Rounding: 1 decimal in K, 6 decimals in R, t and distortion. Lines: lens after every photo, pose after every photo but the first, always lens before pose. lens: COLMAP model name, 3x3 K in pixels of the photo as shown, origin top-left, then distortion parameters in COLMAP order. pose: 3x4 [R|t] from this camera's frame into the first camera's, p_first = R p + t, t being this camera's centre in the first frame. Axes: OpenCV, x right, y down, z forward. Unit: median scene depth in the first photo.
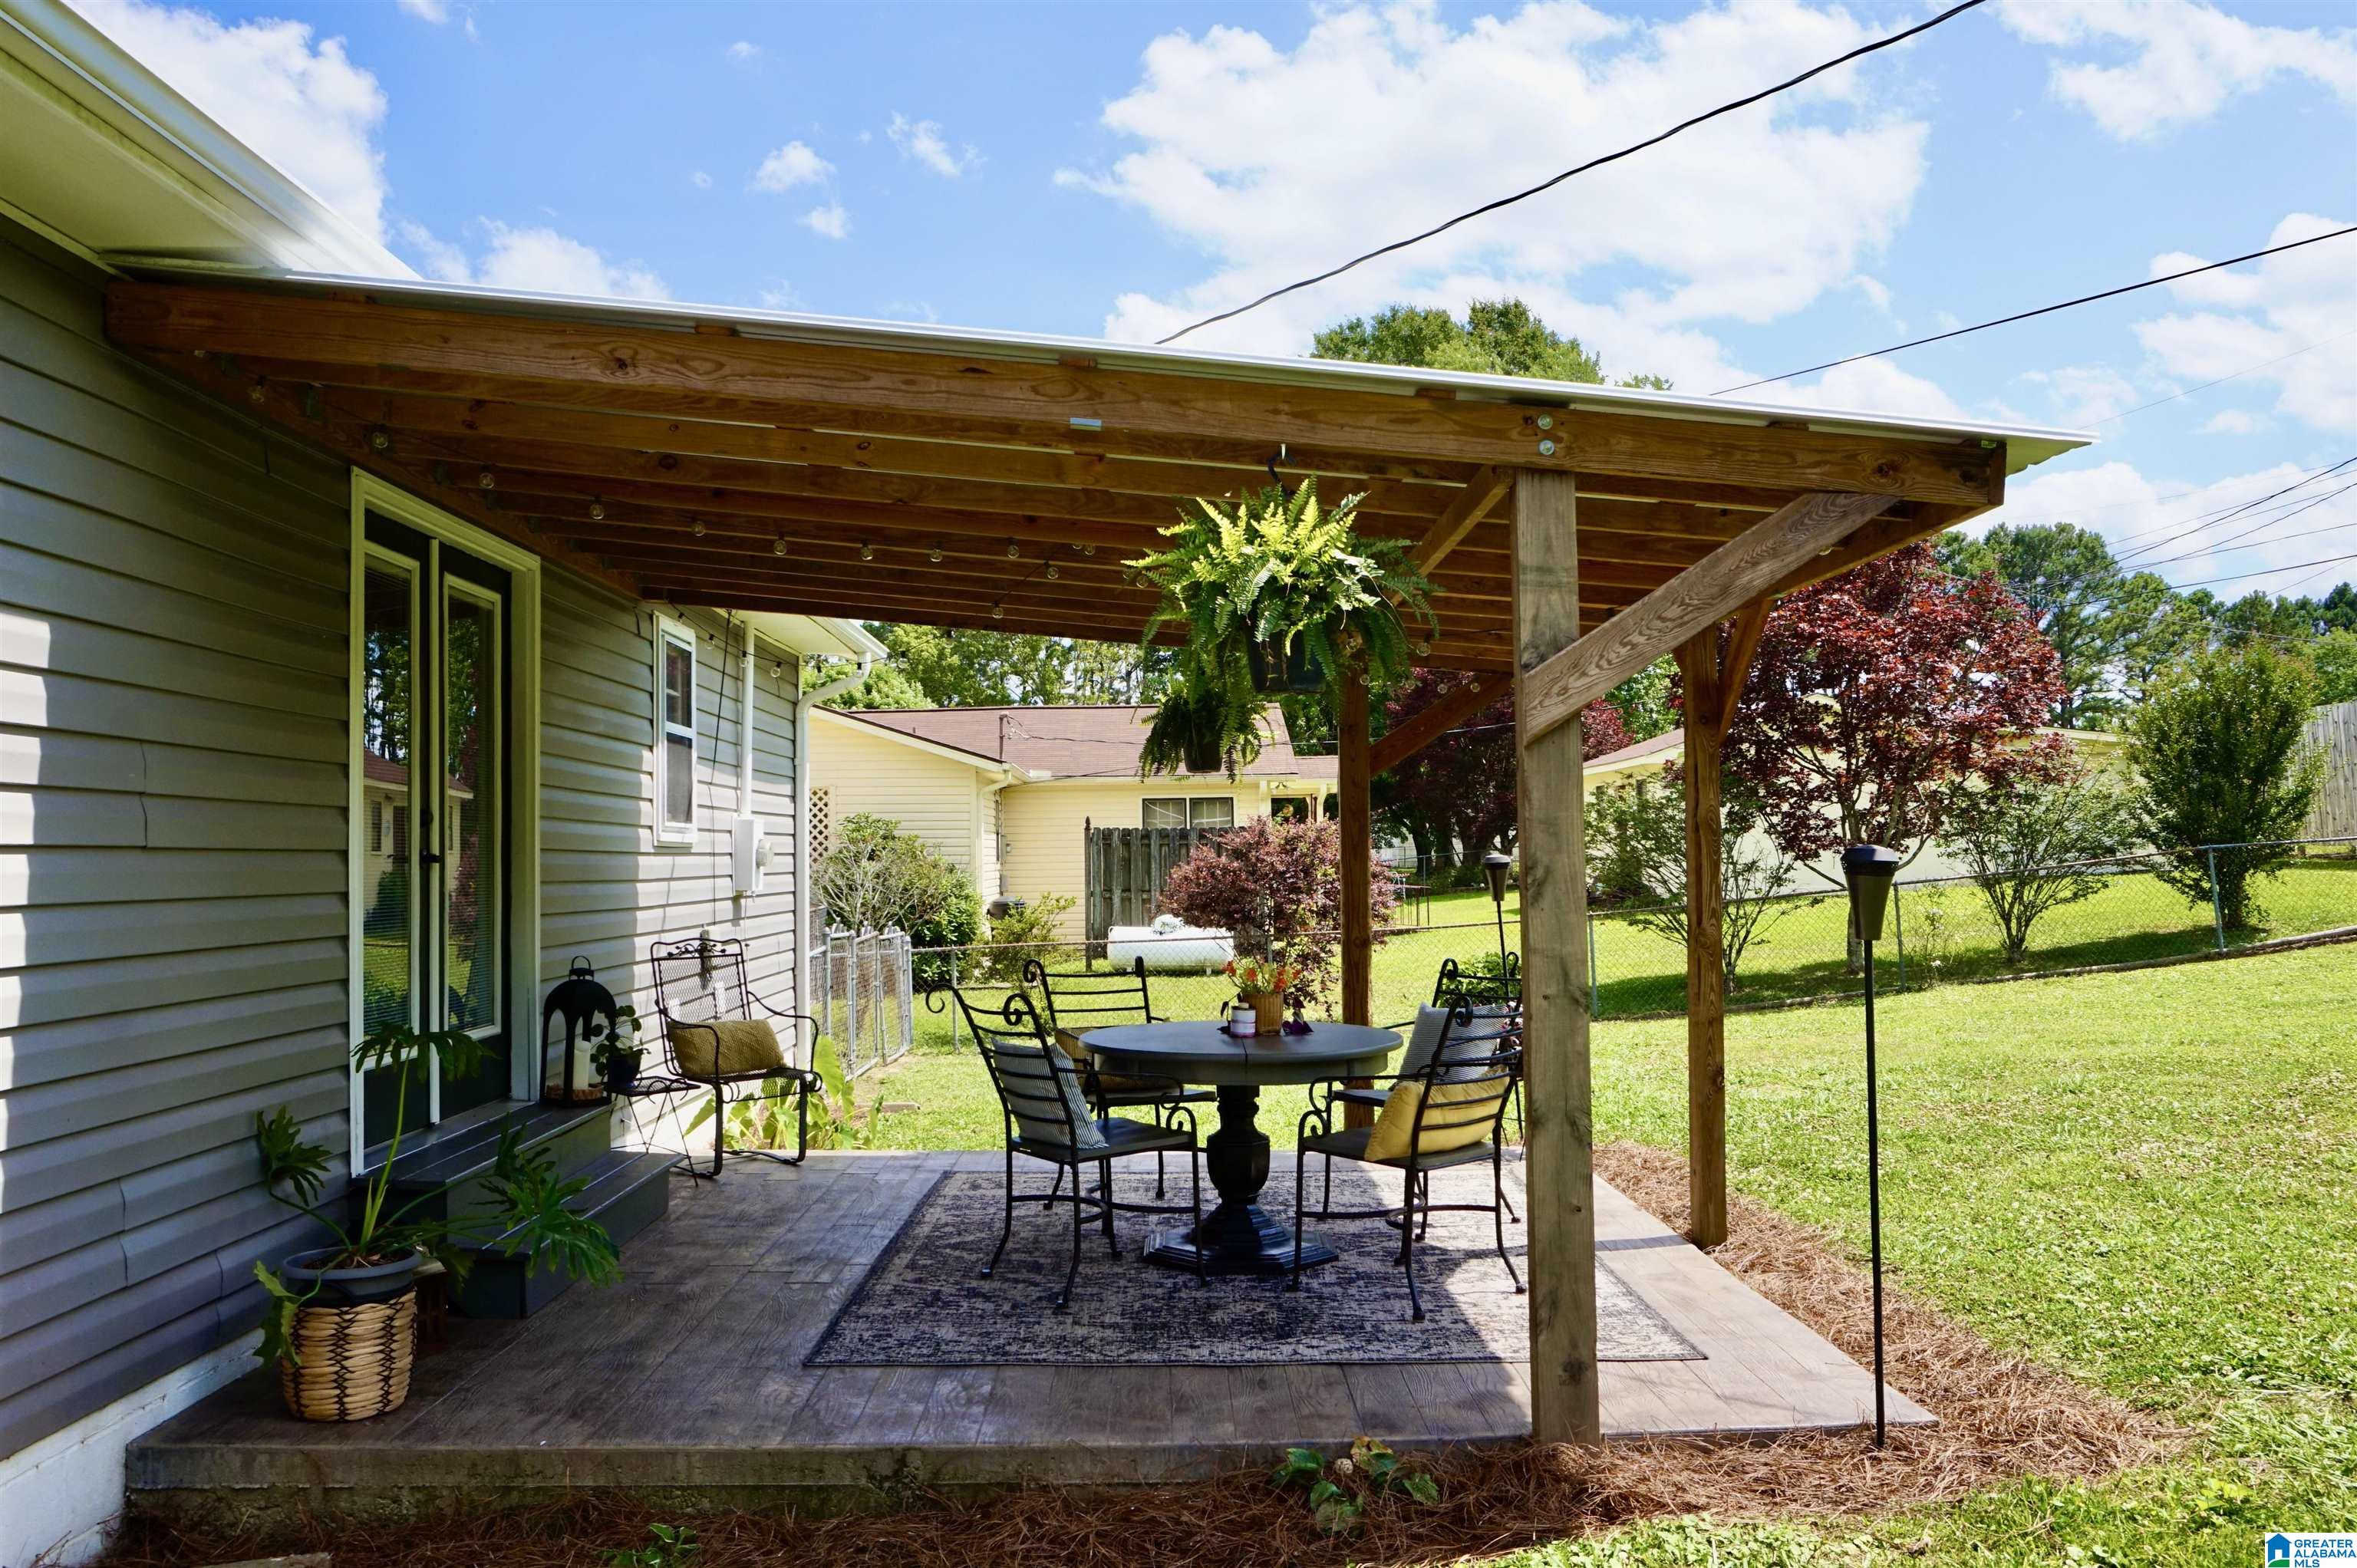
lens RADIAL K [[1824.4, 0, 1170.9], [0, 1824.4, 786.9], [0, 0, 1]] dist [-0.001911, -0.001231]
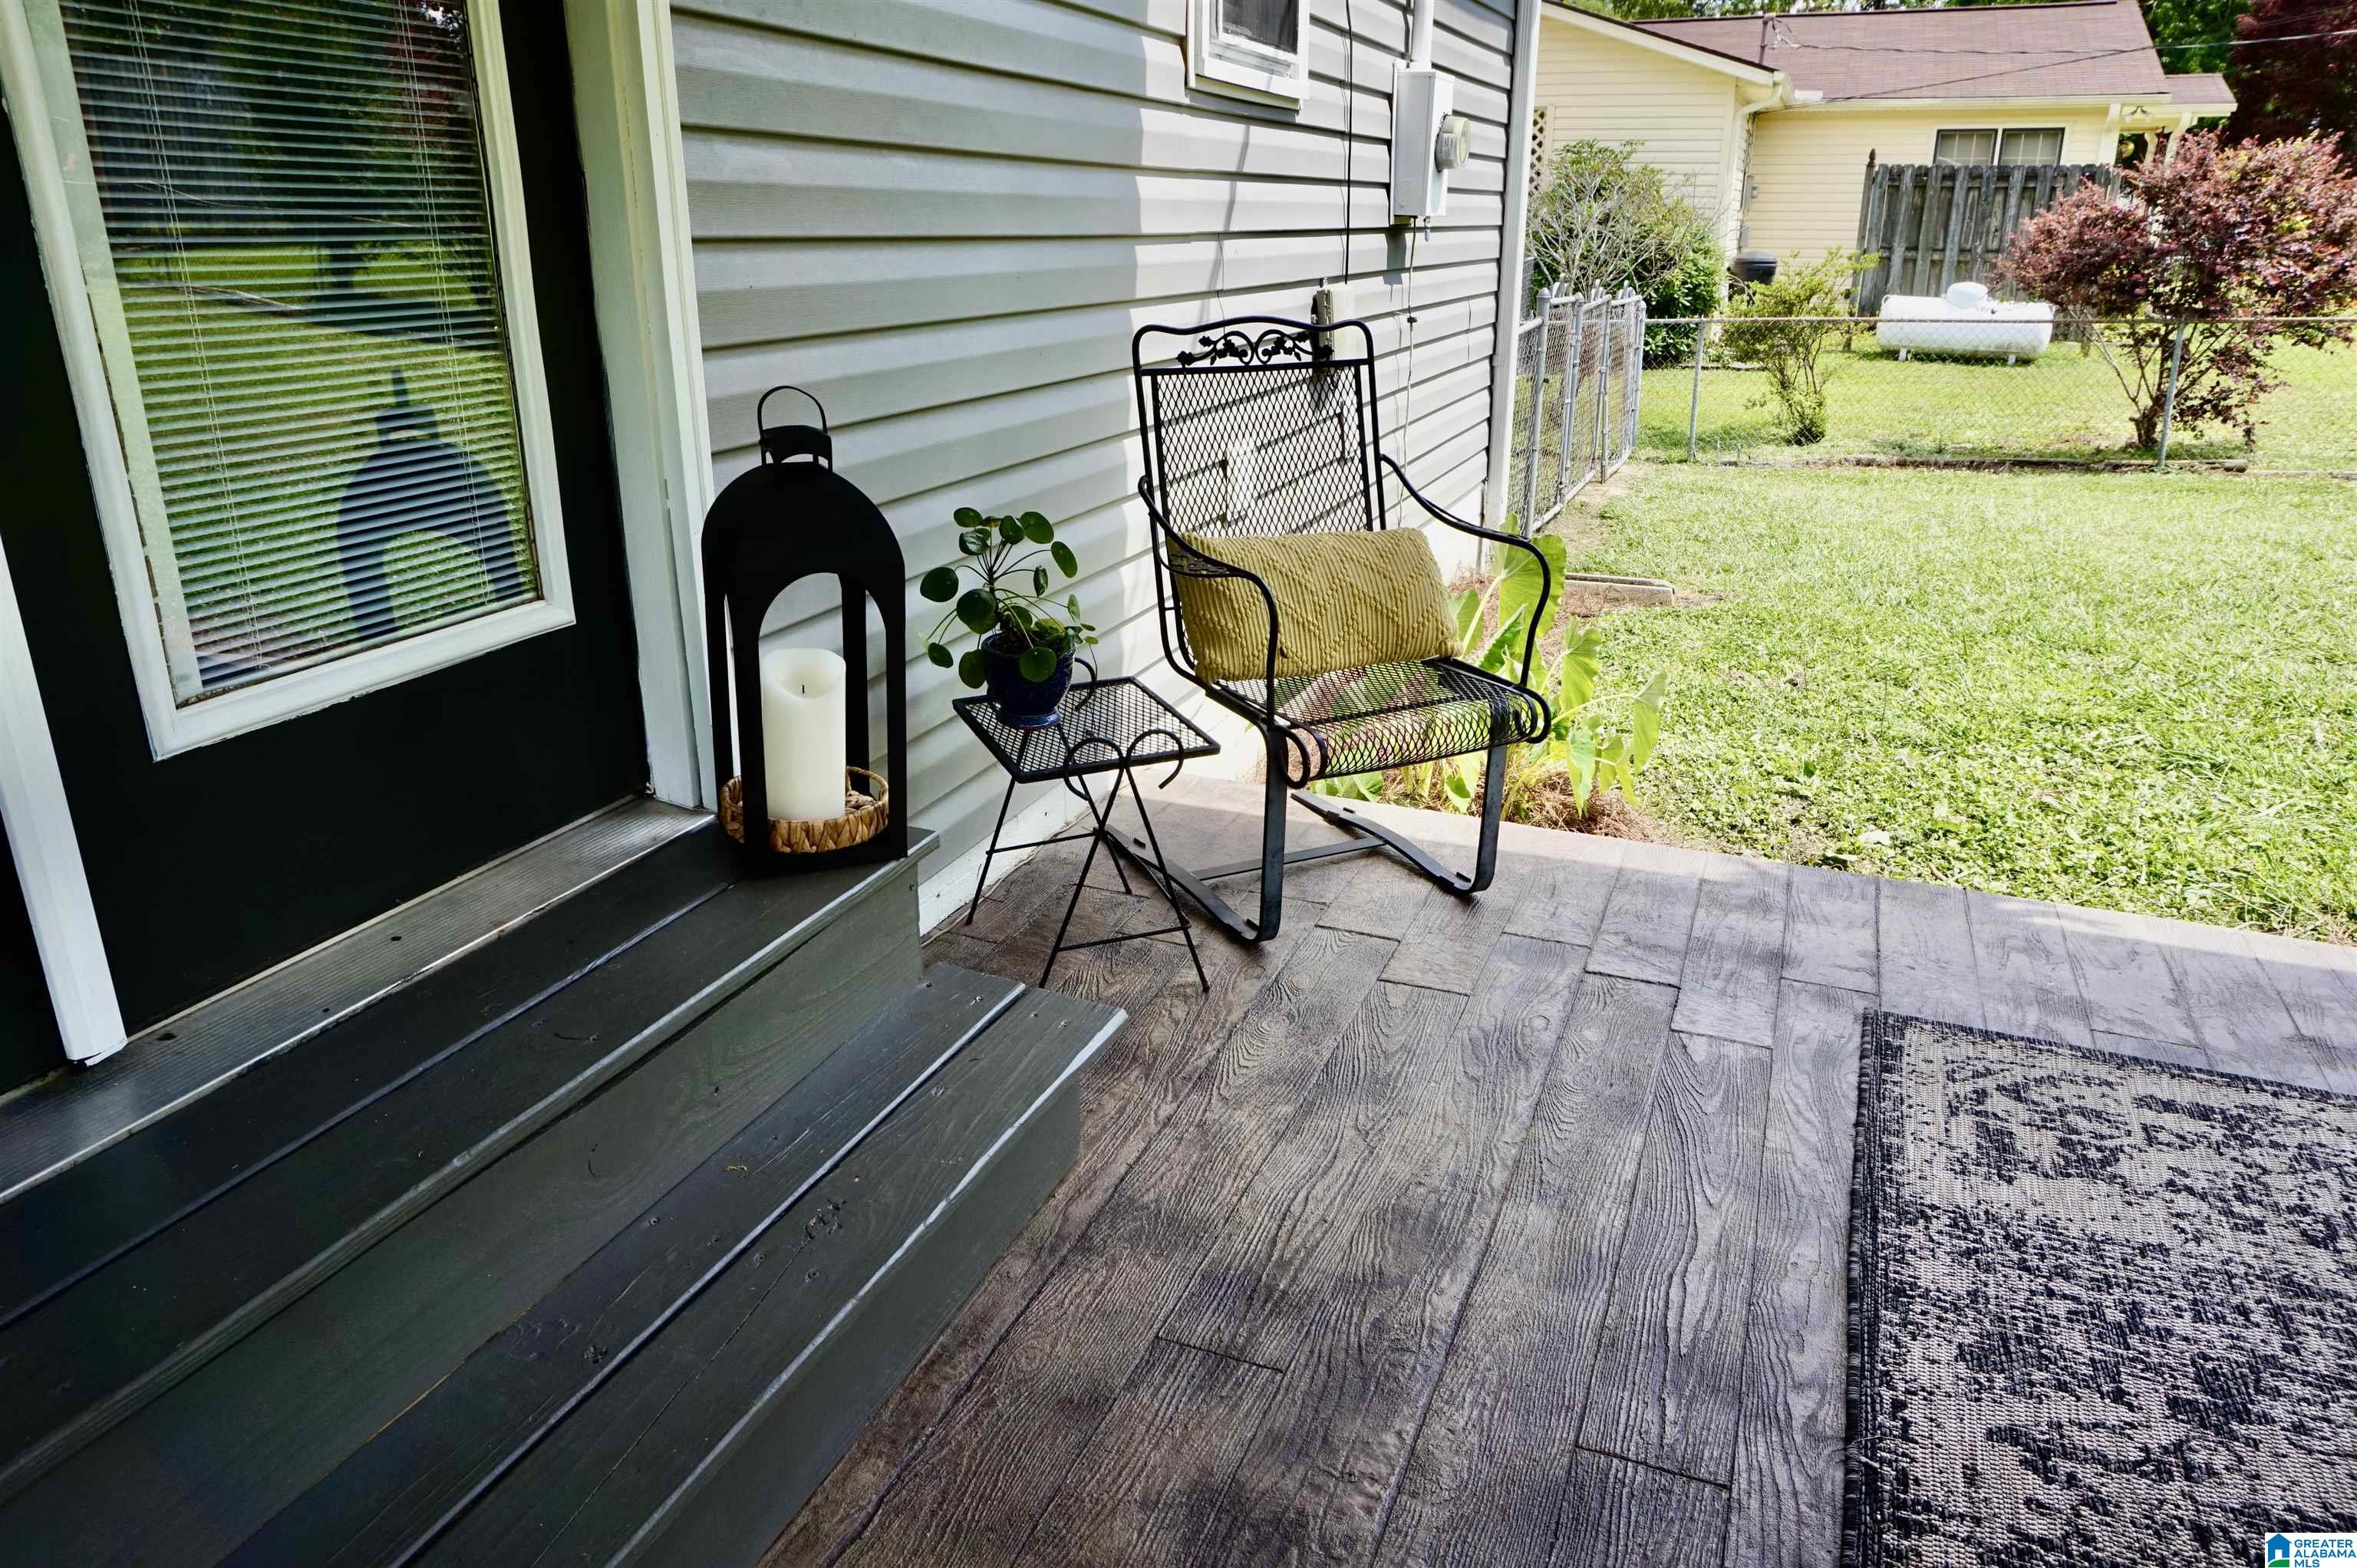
lens RADIAL K [[1589.9, 0, 1187.3], [0, 1589.9, 778.0], [0, 0, 1]] dist [-0.041457, 0.028723]
pose [[0.926543, 0.138280, -0.349854, -0.056671], [0.001900, 0.928259, 0.371929, 0.019378], [0.376185, -0.345273, 0.859809, 0.269788]]
